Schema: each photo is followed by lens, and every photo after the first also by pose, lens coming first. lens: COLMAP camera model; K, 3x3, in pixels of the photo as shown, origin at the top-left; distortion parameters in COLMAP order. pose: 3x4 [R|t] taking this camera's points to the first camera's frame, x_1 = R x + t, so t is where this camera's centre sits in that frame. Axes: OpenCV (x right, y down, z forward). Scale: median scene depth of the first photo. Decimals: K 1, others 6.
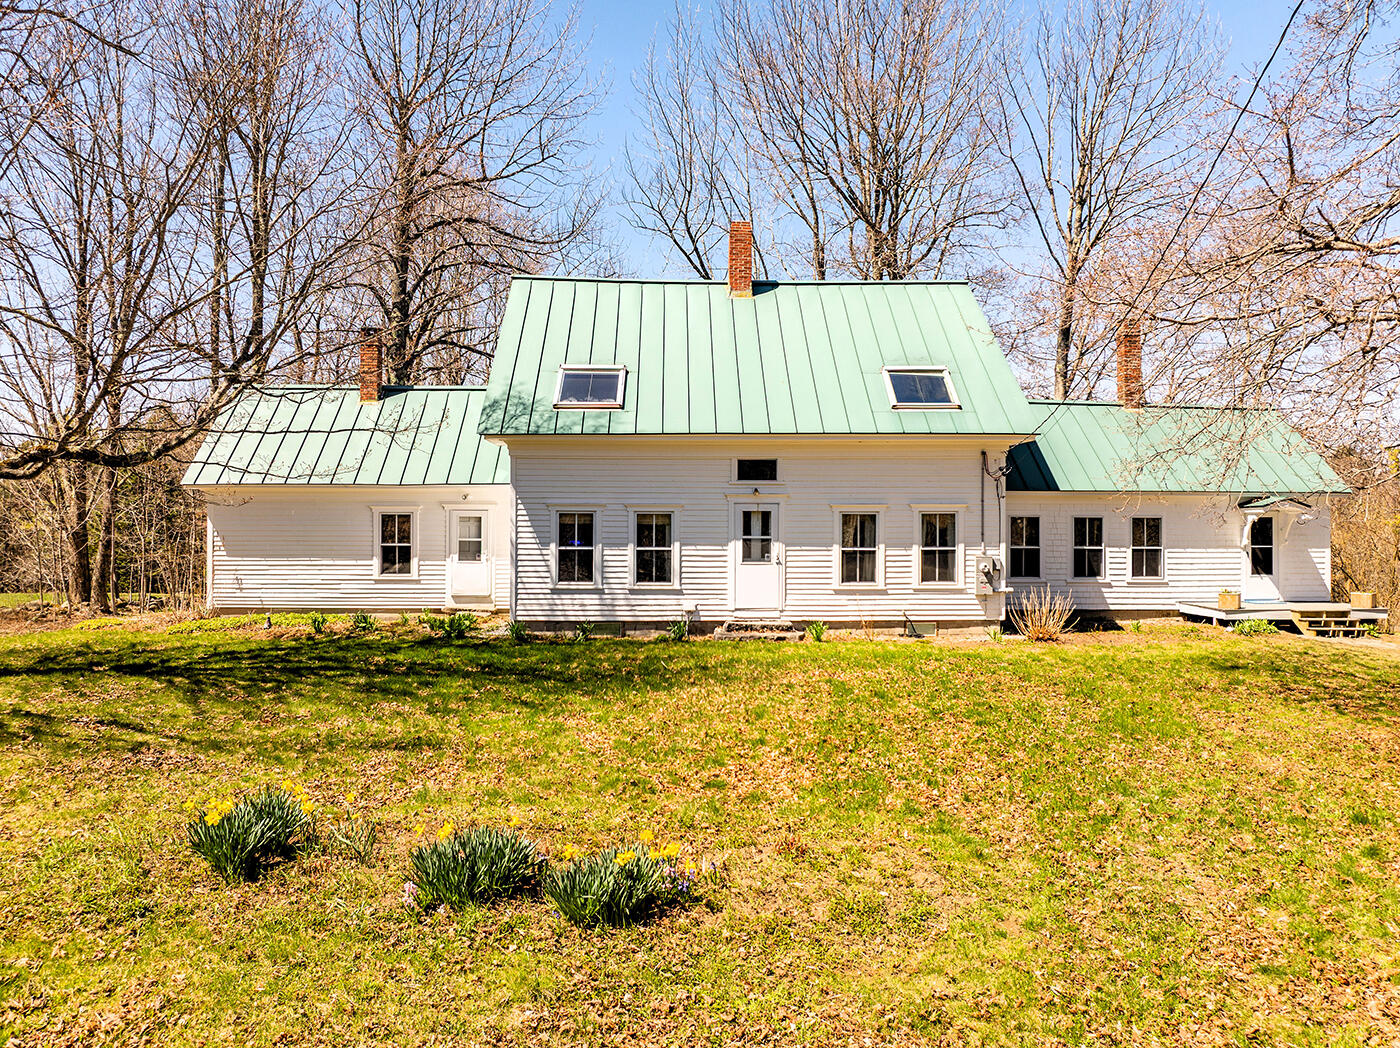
lens RADIAL K [[998.2, 0, 700.0], [0, 998.2, 524.0], [0, 0, 1]] dist [-0.024956, 0.004828]
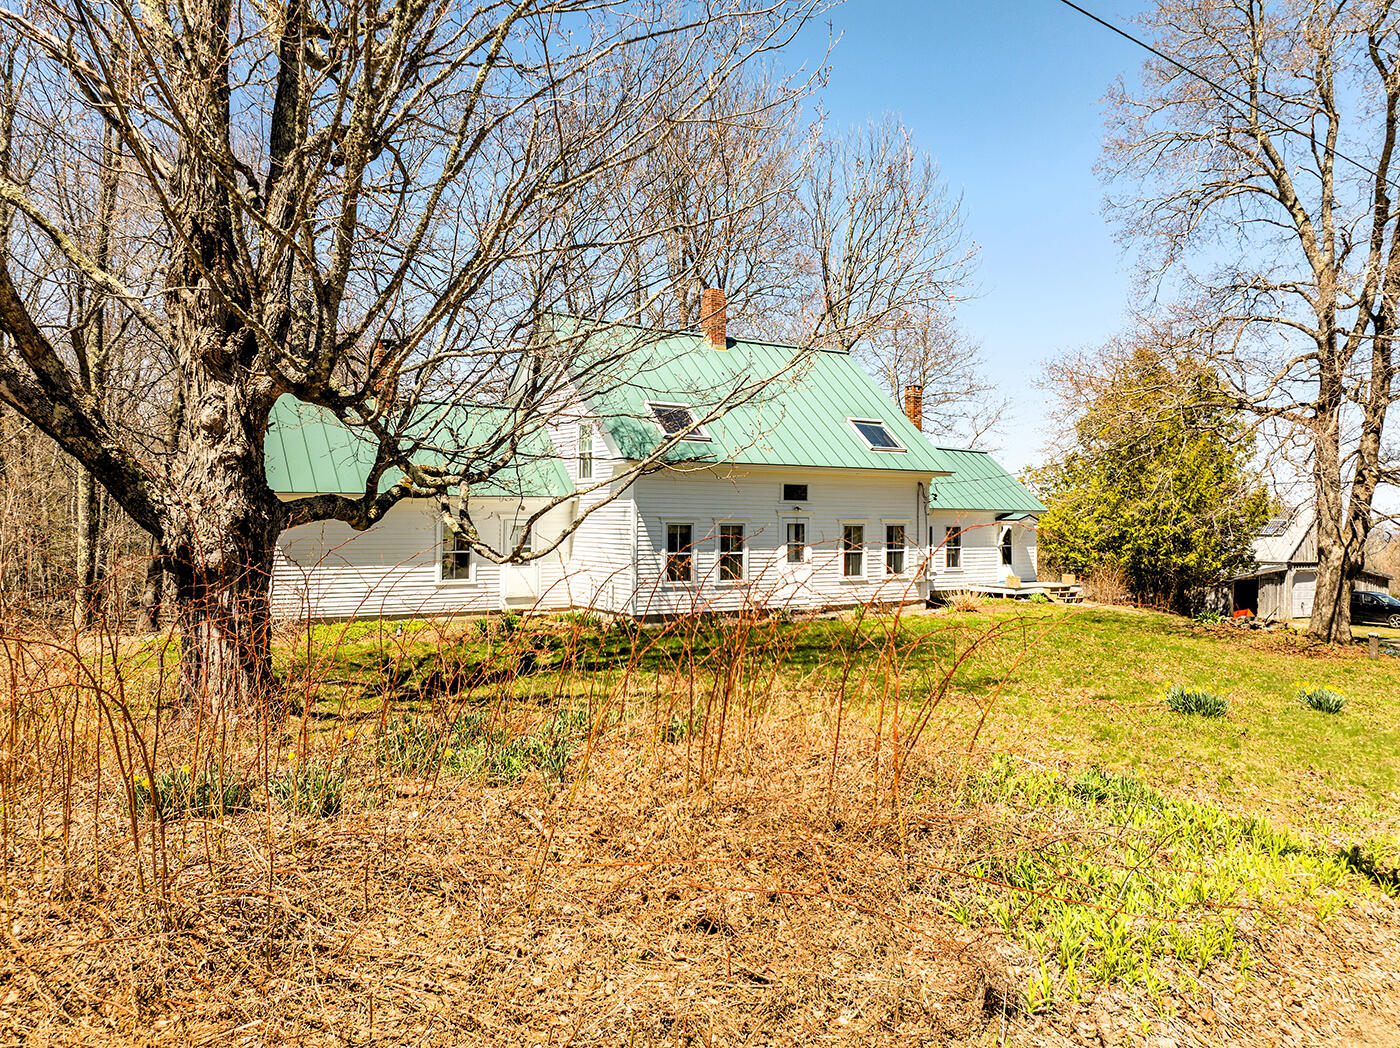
lens RADIAL K [[998.2, 0, 700.0], [0, 998.2, 524.0], [0, 0, 1]] dist [-0.024956, 0.004828]
pose [[0.843057, 0.002963, 0.537816, -0.754727], [-0.005325, 0.999982, 0.002839, -0.015298], [-0.537797, -0.005258, 0.843058, -0.041541]]
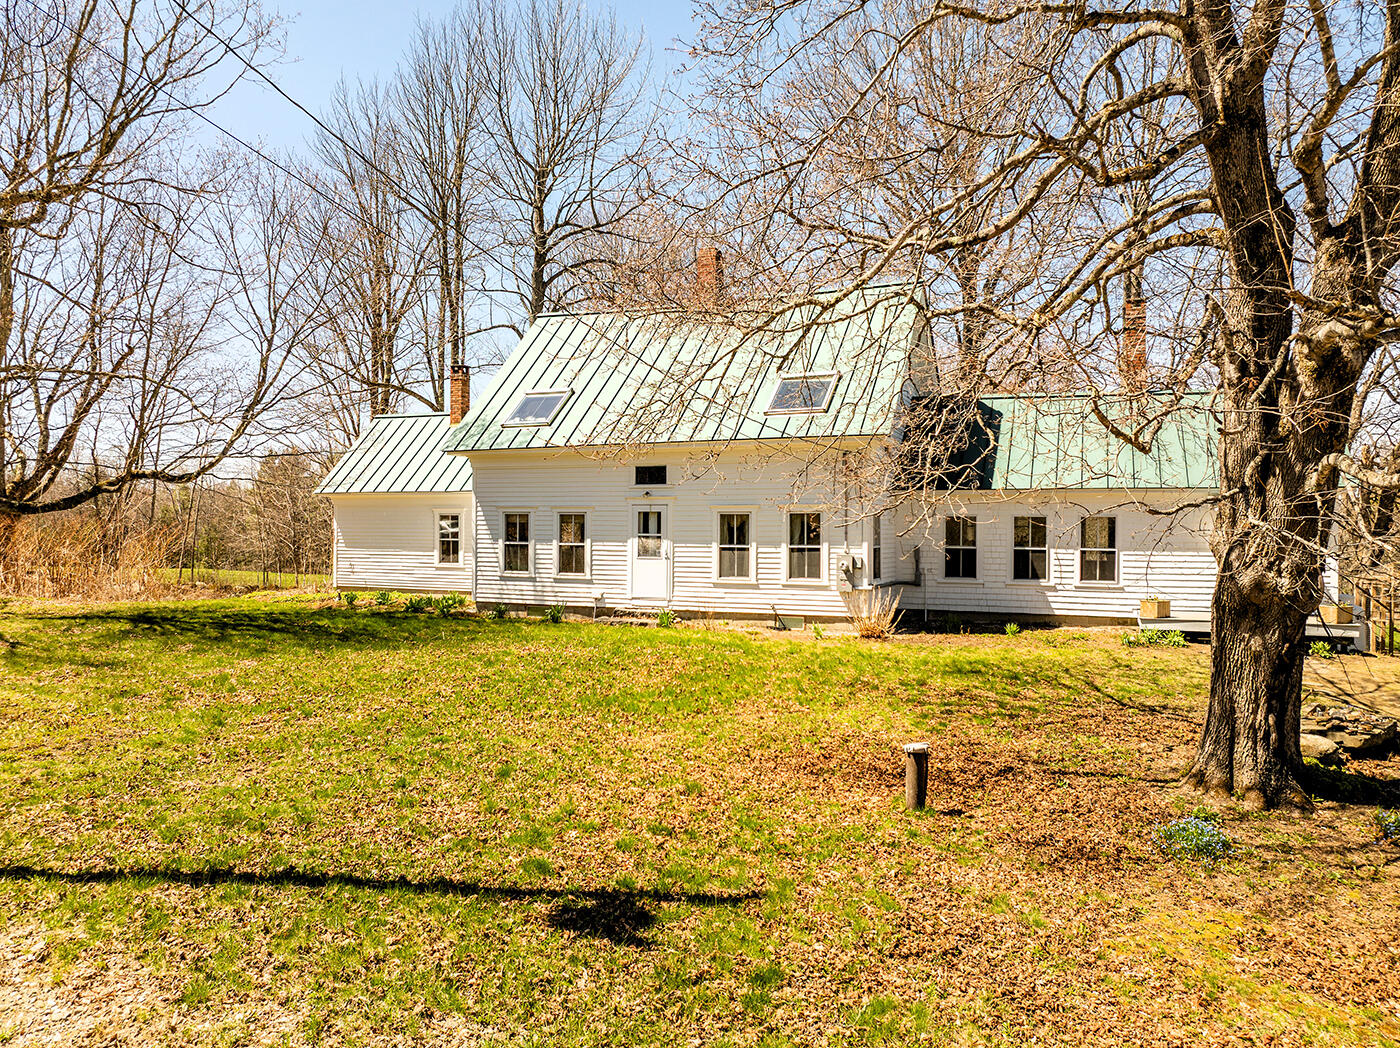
lens RADIAL K [[998.2, 0, 700.0], [0, 998.2, 524.0], [0, 0, 1]] dist [-0.024956, 0.004828]
pose [[0.905441, 0.001329, -0.424471, 0.585624], [-0.002287, 0.999996, -0.001747, 0.002840], [0.424466, 0.002553, 0.905440, 0.001389]]
